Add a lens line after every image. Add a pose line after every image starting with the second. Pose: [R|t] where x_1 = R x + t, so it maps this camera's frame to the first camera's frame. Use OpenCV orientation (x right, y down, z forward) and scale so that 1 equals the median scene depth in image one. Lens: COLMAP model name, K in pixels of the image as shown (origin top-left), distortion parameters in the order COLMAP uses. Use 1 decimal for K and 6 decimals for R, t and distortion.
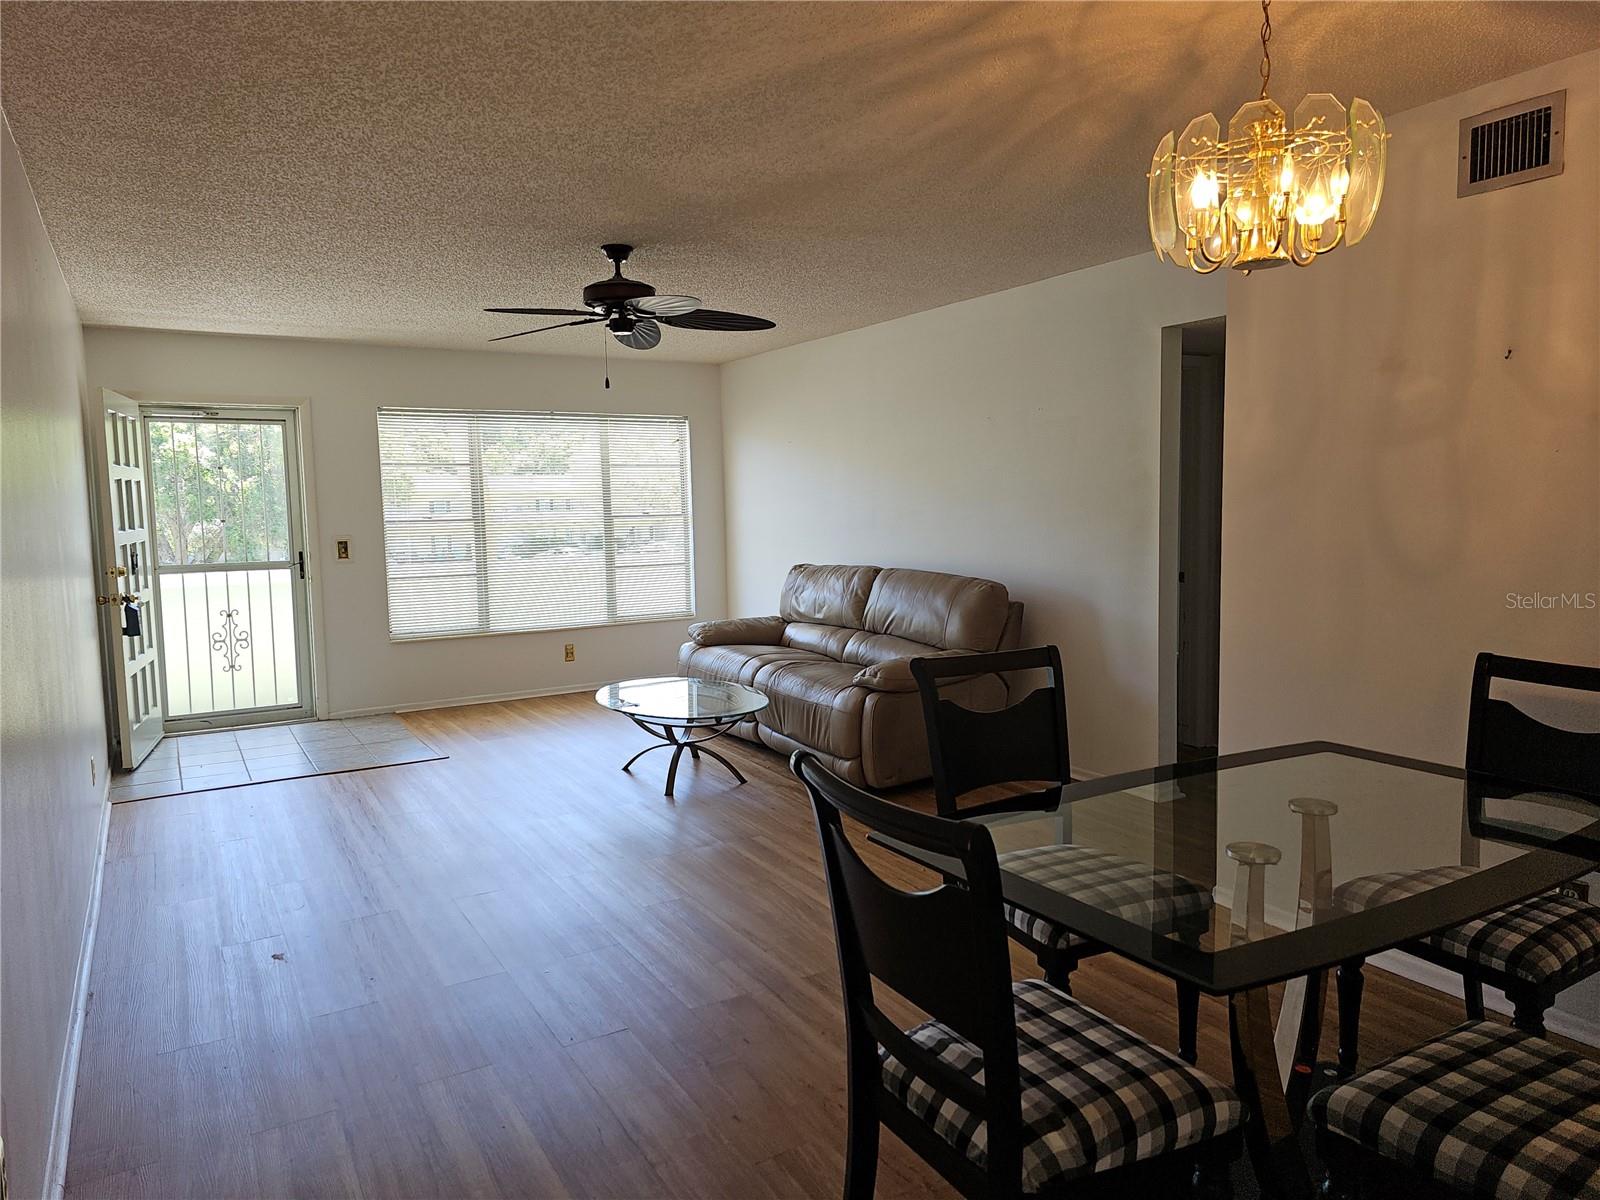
lens RADIAL K [[1074.6, 0, 802.0], [0, 1074.6, 590.5], [0, 0, 1]] dist [0.068127, -0.052507]
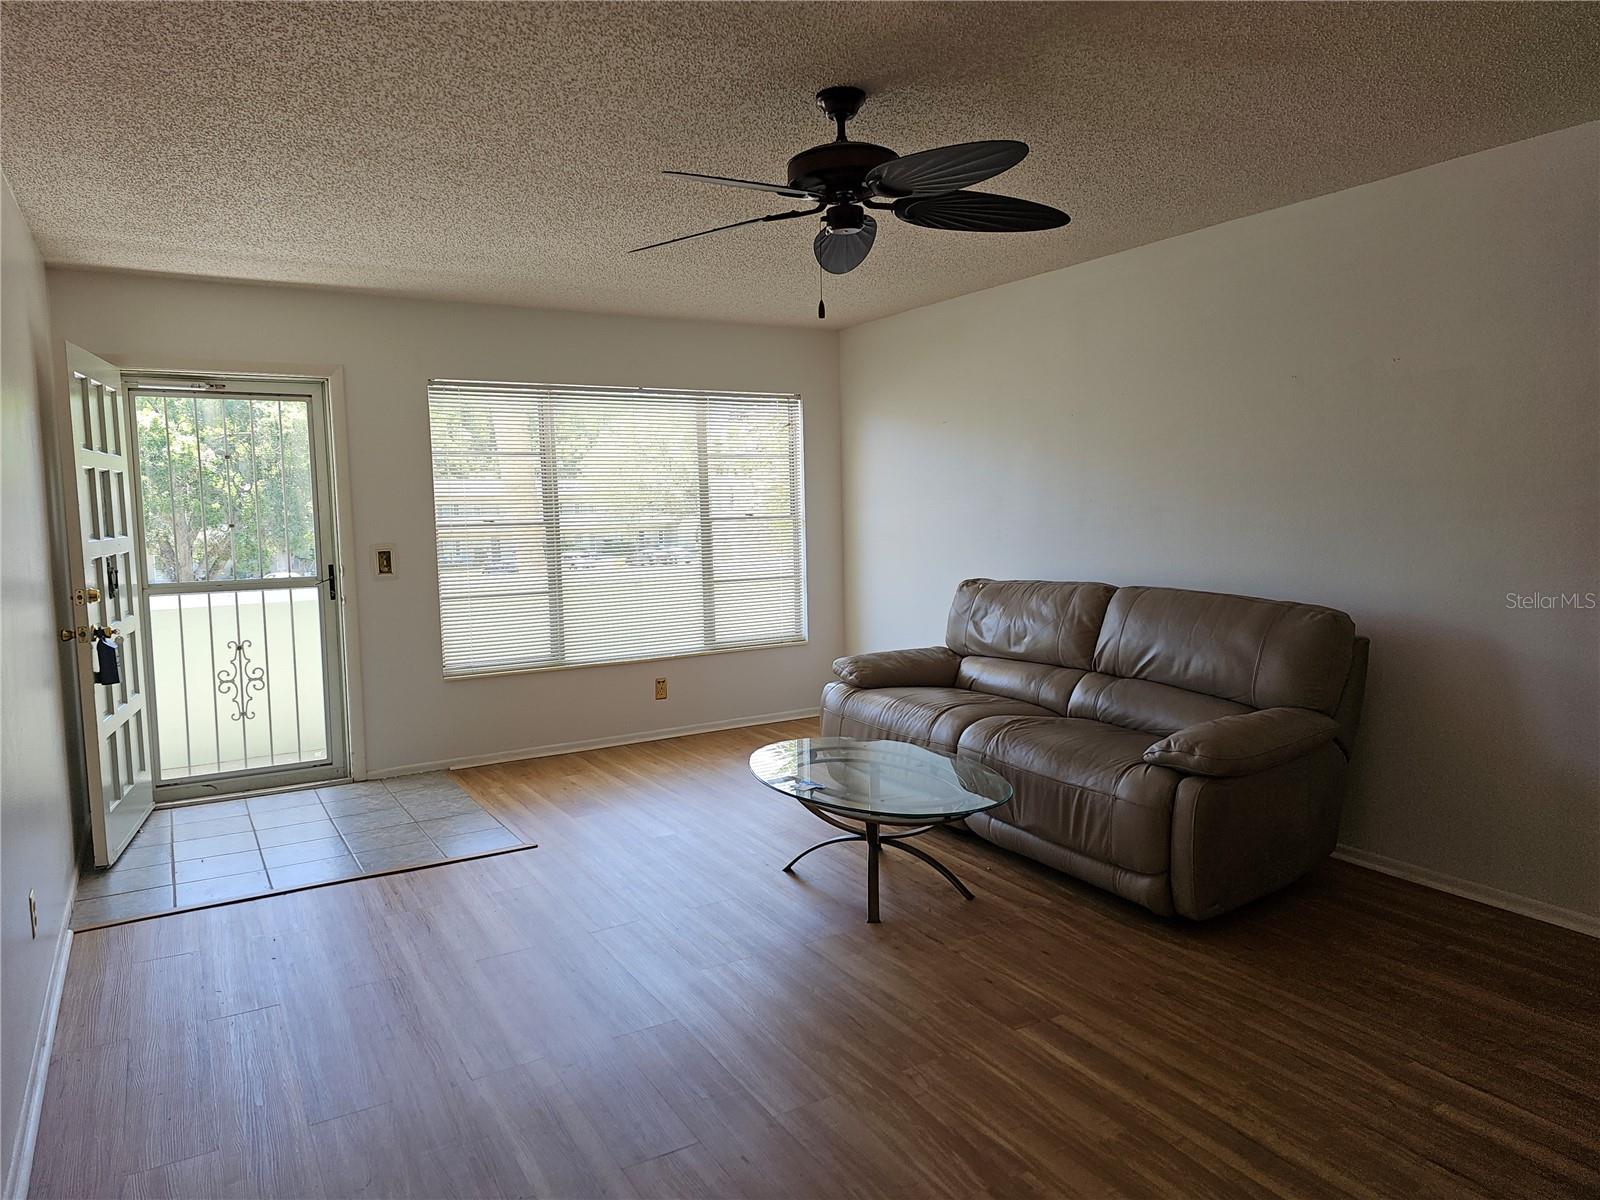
lens RADIAL K [[1074.6, 0, 794.1], [0, 1074.6, 592.3], [0, 0, 1]] dist [0.068127, -0.052507]
pose [[0.999957, -0.001788, -0.009154, -0.161081], [0.001768, 0.999996, -0.002186, -0.018050], [0.009158, 0.002169, 0.999956, 0.298032]]
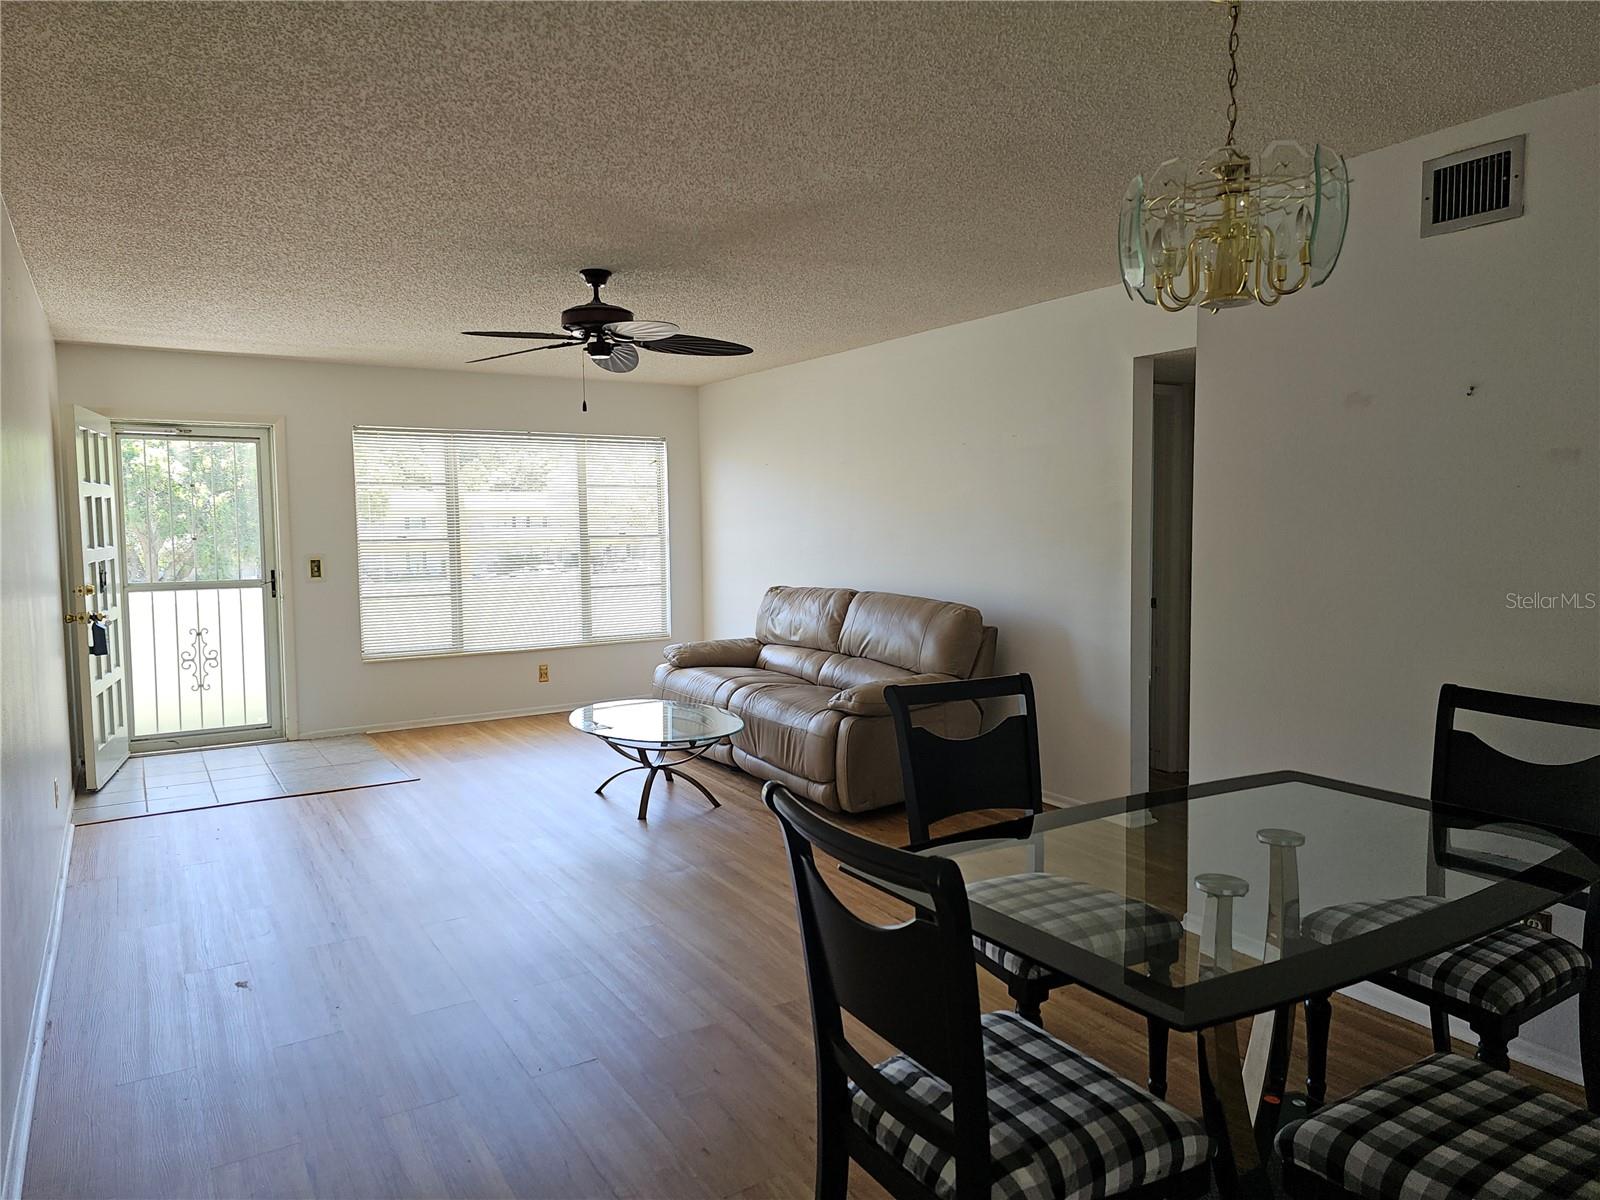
lens RADIAL K [[1074.6, 0, 798.6], [0, 1074.6, 588.1], [0, 0, 1]] dist [0.068127, -0.052507]
pose [[0.999807, 0.007573, 0.018155, 0.001219], [-0.007212, 0.999777, -0.019833, -0.004070], [-0.018301, 0.019698, 0.999638, -0.001734]]
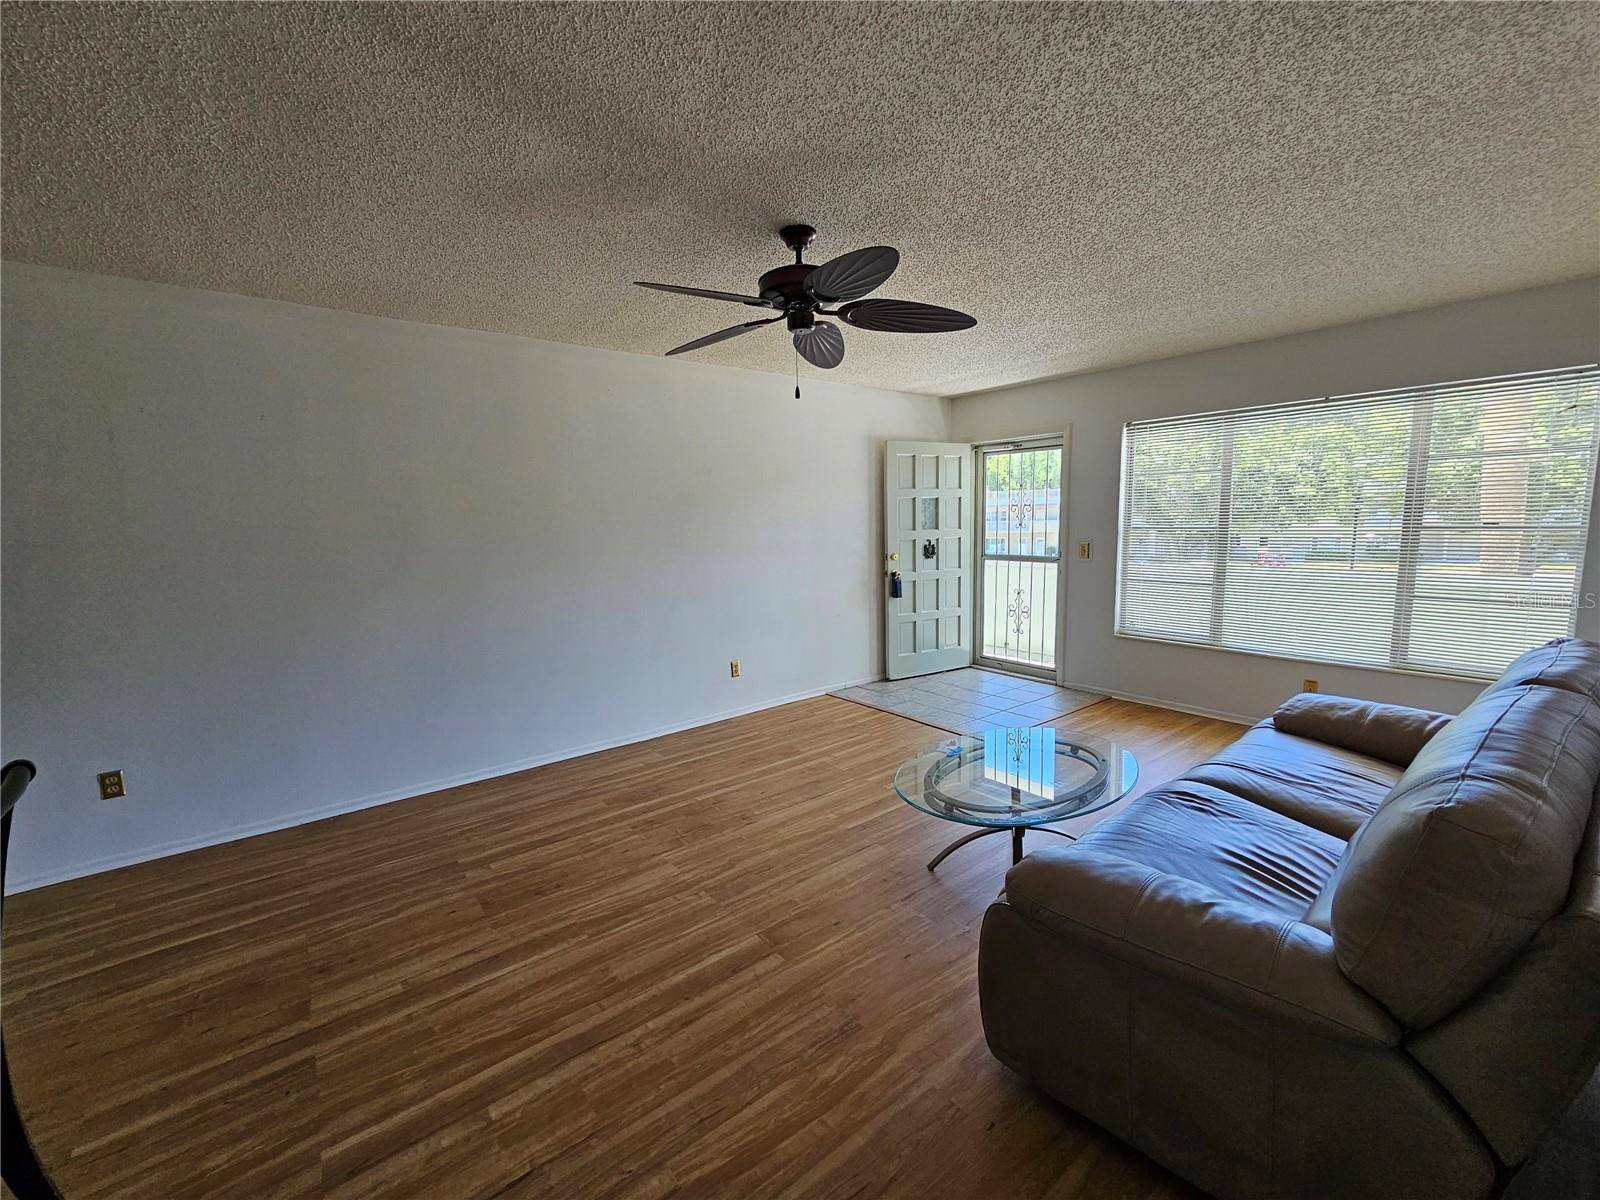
lens RADIAL K [[655.6, 0, 795.1], [0, 655.6, 601.5], [0, 0, 1]] dist [-0.000418, 0.000494]
pose [[0.121266, 0.141587, -0.982470, 0.328463], [-0.064908, 0.988787, 0.134486, -0.077042], [0.990496, 0.047461, 0.129096, 0.787167]]
